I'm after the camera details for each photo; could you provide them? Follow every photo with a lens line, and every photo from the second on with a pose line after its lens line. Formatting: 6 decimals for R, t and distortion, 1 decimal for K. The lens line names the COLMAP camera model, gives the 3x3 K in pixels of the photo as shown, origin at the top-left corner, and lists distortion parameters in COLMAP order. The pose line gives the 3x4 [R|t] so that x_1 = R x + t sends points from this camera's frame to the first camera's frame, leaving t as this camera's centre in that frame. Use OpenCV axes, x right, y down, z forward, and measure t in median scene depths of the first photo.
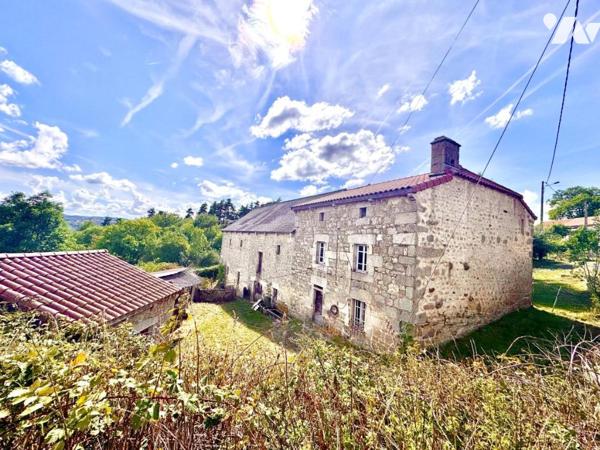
lens RADIAL K [[240.0, 0, 299.3], [0, 240.0, 225.9], [0, 0, 1]] dist [-0.001192, -0.000169]
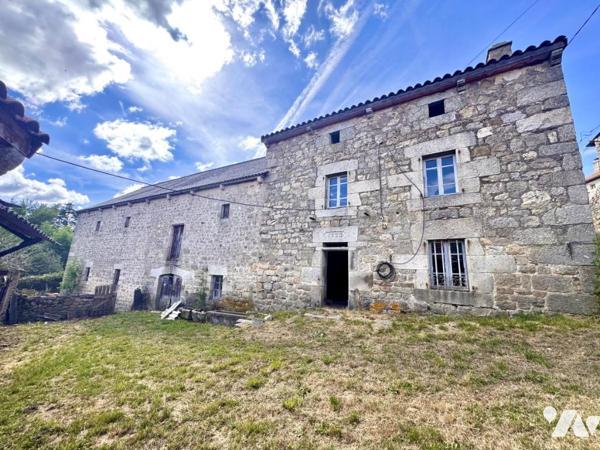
lens RADIAL K [[240.0, 0, 300.8], [0, 240.0, 225.2], [0, 0, 1]] dist [-0.001192, -0.000169]
pose [[0.876035, 0.067849, 0.477450, -0.281946], [-0.014854, 0.993380, -0.113911, 0.274580], [-0.482018, 0.092698, 0.871244, 0.511648]]
